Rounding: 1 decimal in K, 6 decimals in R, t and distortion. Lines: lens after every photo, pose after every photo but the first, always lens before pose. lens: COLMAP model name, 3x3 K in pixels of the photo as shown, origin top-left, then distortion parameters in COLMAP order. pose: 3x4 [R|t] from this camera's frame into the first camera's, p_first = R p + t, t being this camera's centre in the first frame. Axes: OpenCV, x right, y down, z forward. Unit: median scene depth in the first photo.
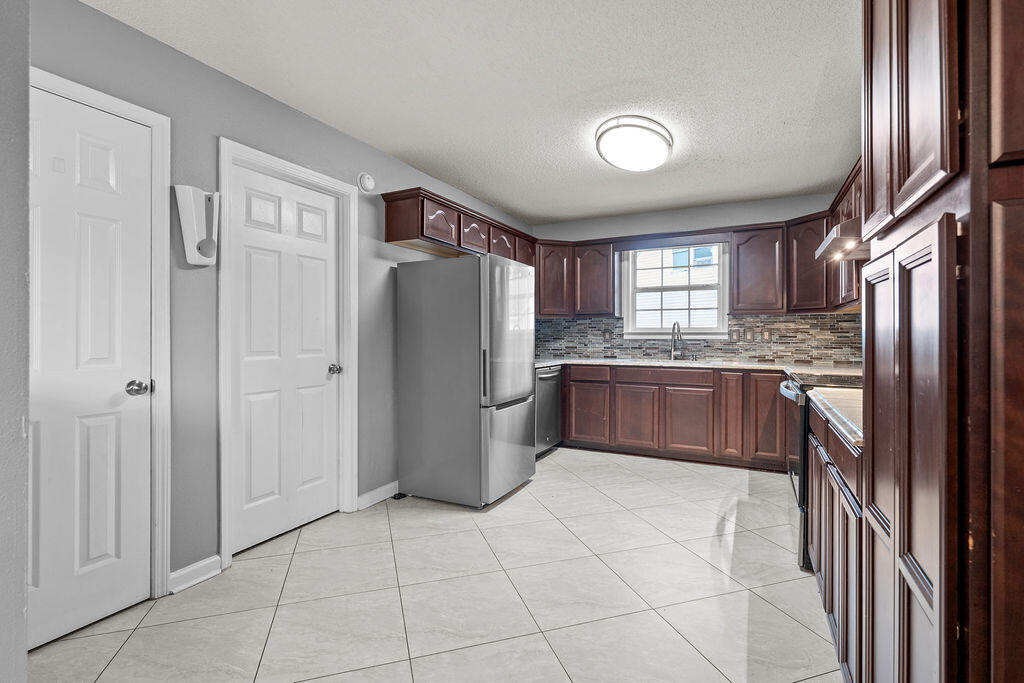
lens RADIAL K [[478.2, 0, 513.3], [0, 478.2, 335.4], [0, 0, 1]] dist [-0.001692, -0.000047]
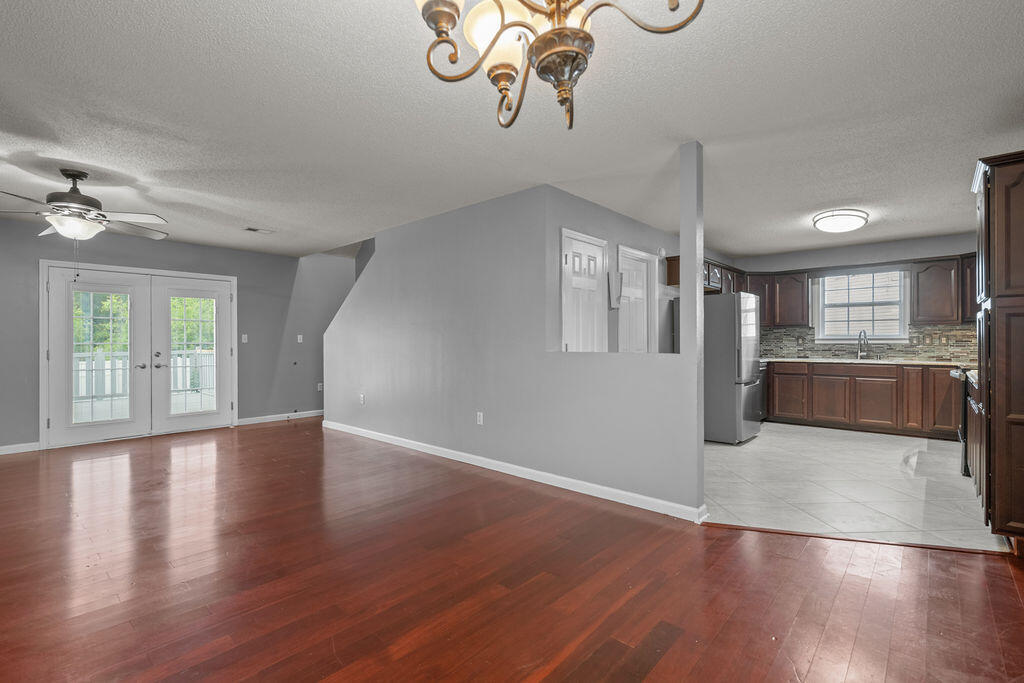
lens RADIAL K [[475.6, 0, 512.0], [0, 475.6, 341.5], [0, 0, 1]] dist [0.001794, 0.000320]
pose [[0.965418, -0.003260, -0.260687, -0.266475], [0.003097, 0.999995, -0.001037, 0.000884], [0.260689, 0.000193, 0.965423, -0.556528]]
